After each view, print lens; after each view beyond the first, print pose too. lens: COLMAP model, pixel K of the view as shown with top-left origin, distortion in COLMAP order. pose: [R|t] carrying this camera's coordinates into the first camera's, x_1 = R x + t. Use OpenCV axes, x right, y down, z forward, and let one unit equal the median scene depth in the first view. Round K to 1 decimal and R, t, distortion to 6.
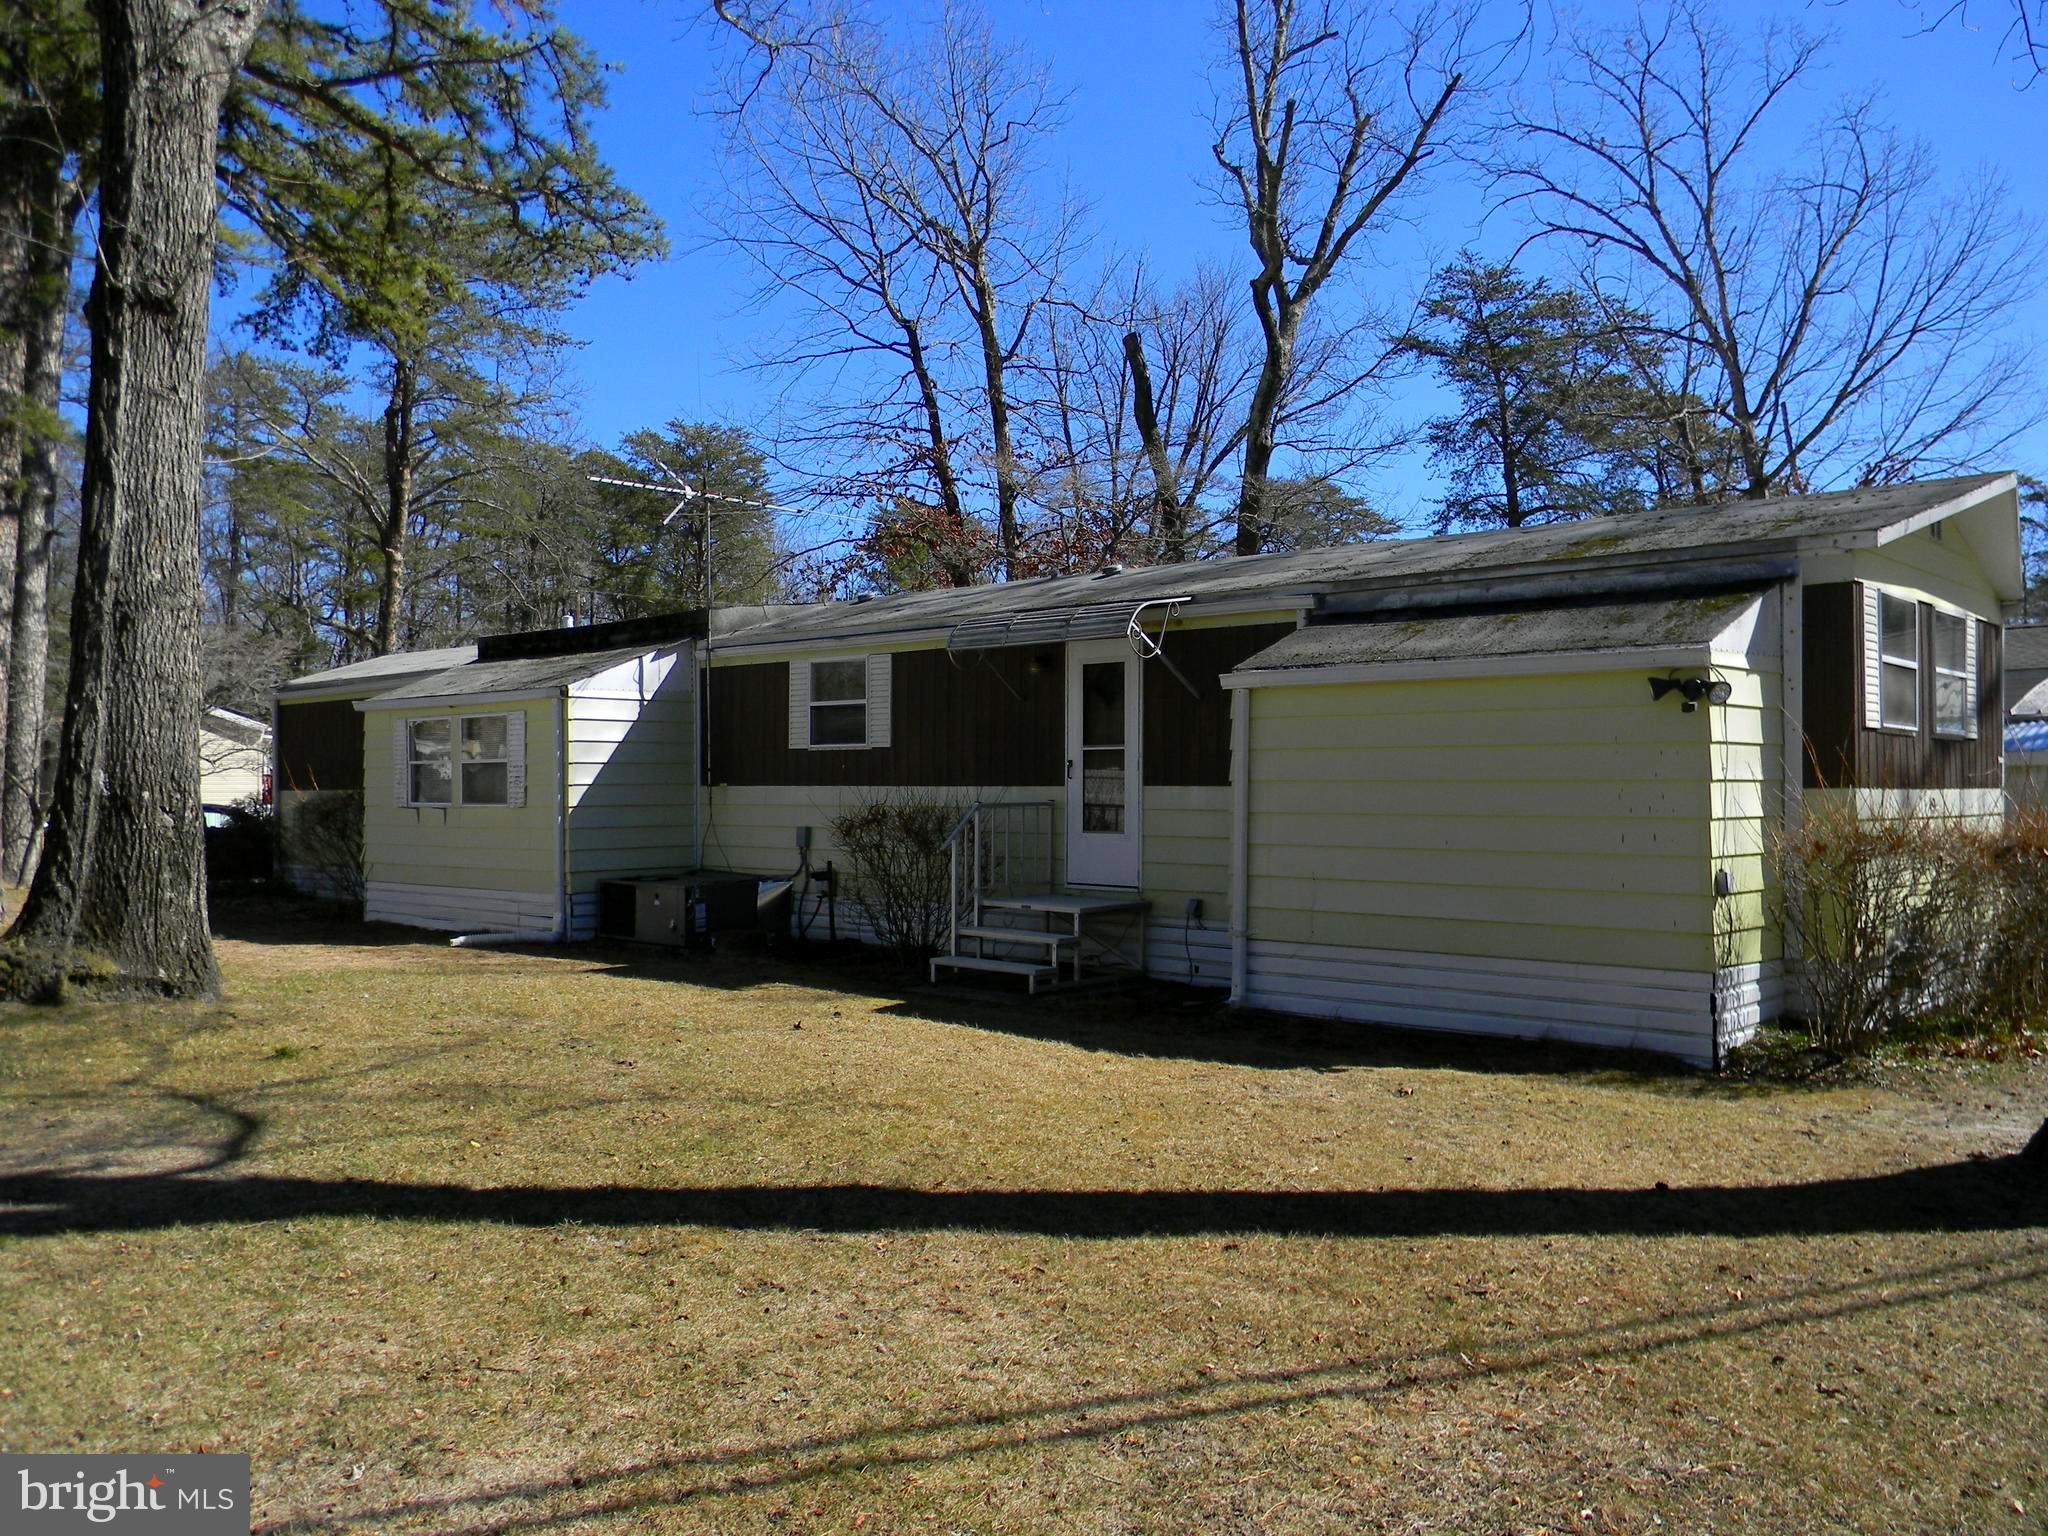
lens RADIAL K [[1644.0, 0, 1018.2], [0, 1644.0, 766.1], [0, 0, 1]] dist [0.043818, -0.047565]
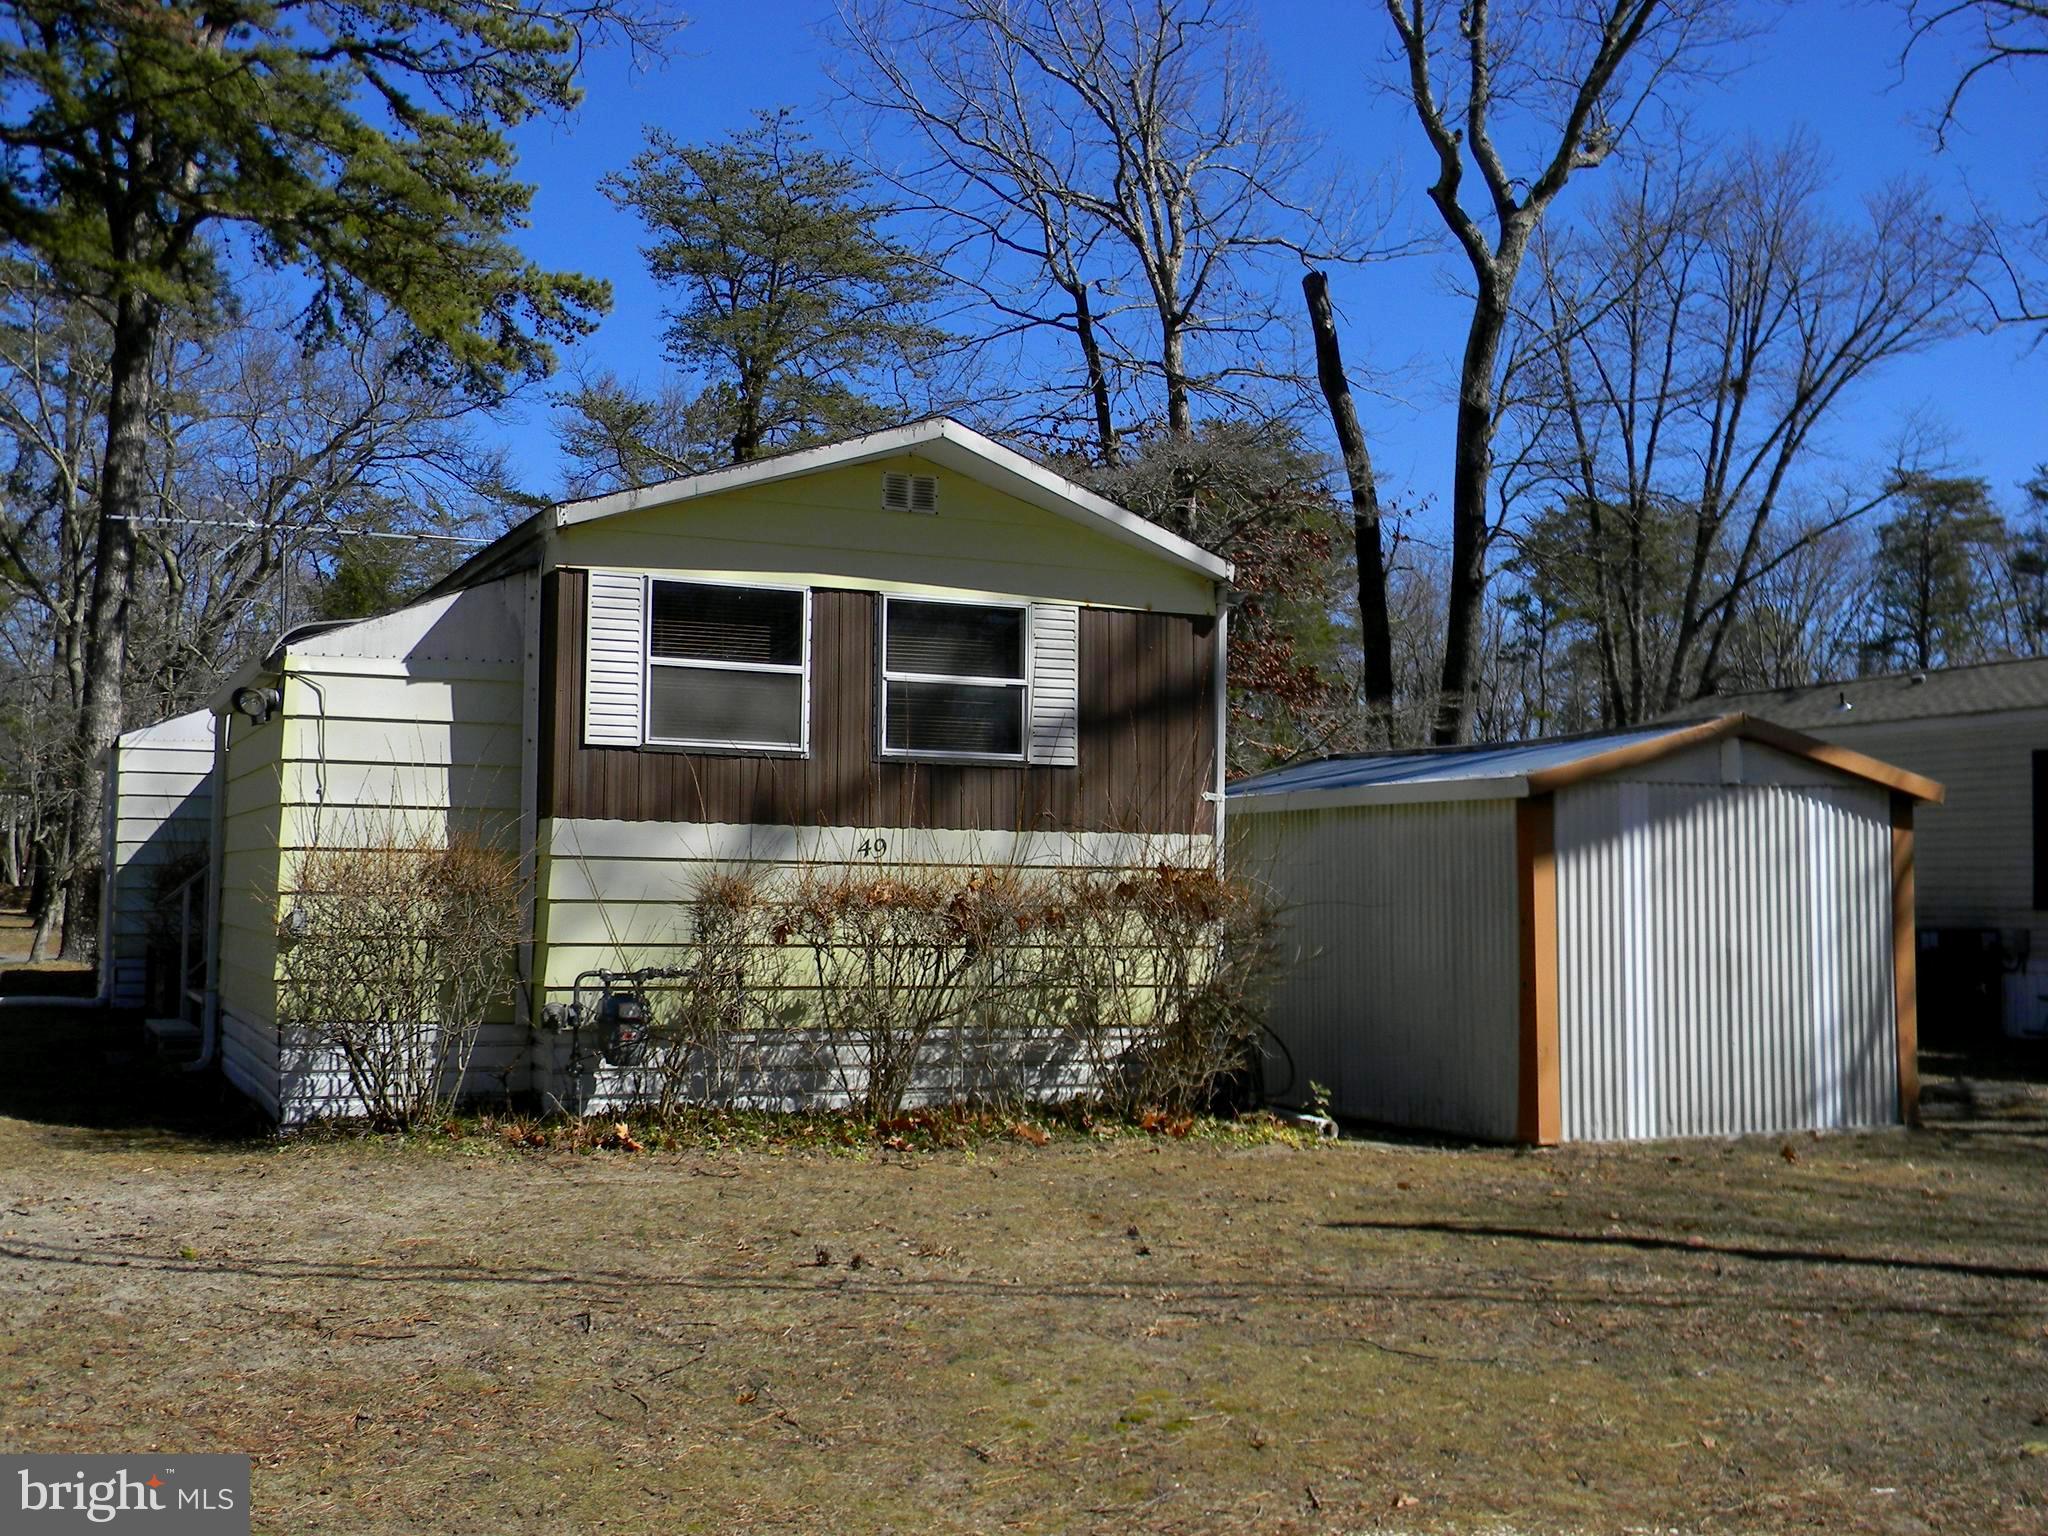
lens RADIAL K [[2168.1, 0, 1024.0], [0, 2168.1, 768.0], [0, 0, 1]] dist [0.031011, -0.031700]
pose [[0.922475, -0.015483, -0.385747, 0.758751], [-0.000405, 0.999156, -0.041072, 0.022337], [0.386057, 0.038044, 0.921690, 0.056281]]
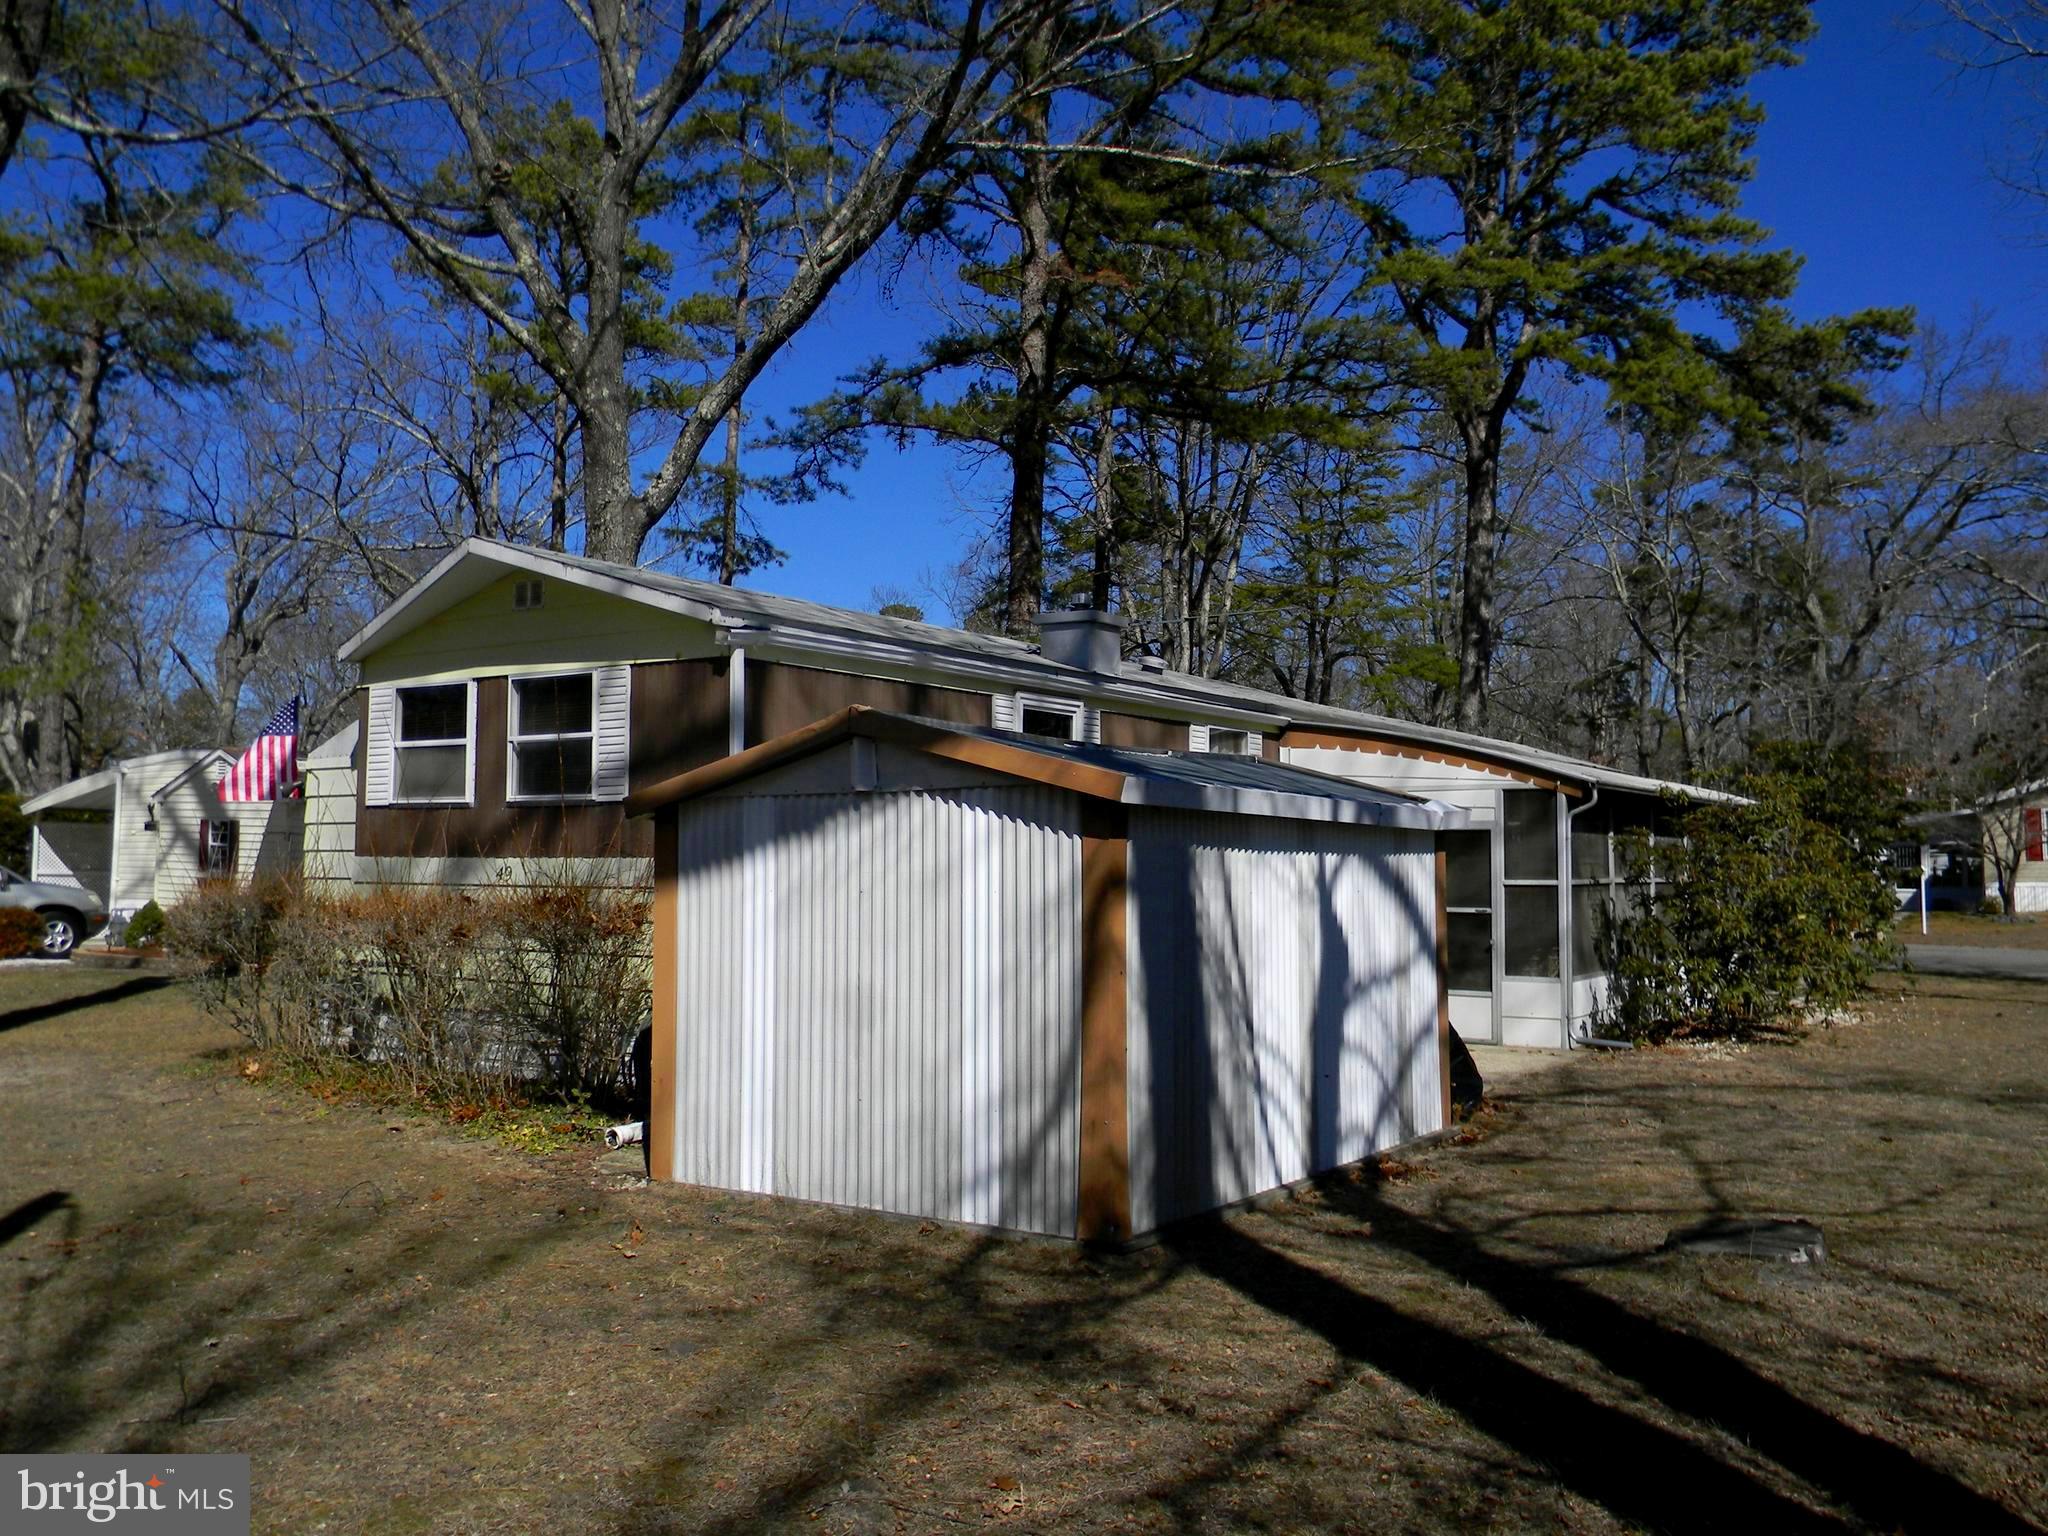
lens RADIAL K [[1644.0, 0, 1018.2], [0, 1644.0, 766.1], [0, 0, 1]] dist [0.043818, -0.047565]
pose [[0.158936, -0.061451, -0.985375, 1.198864], [0.014109, 0.998101, -0.059969, 0.018643], [0.987188, -0.004371, 0.159501, 0.855706]]
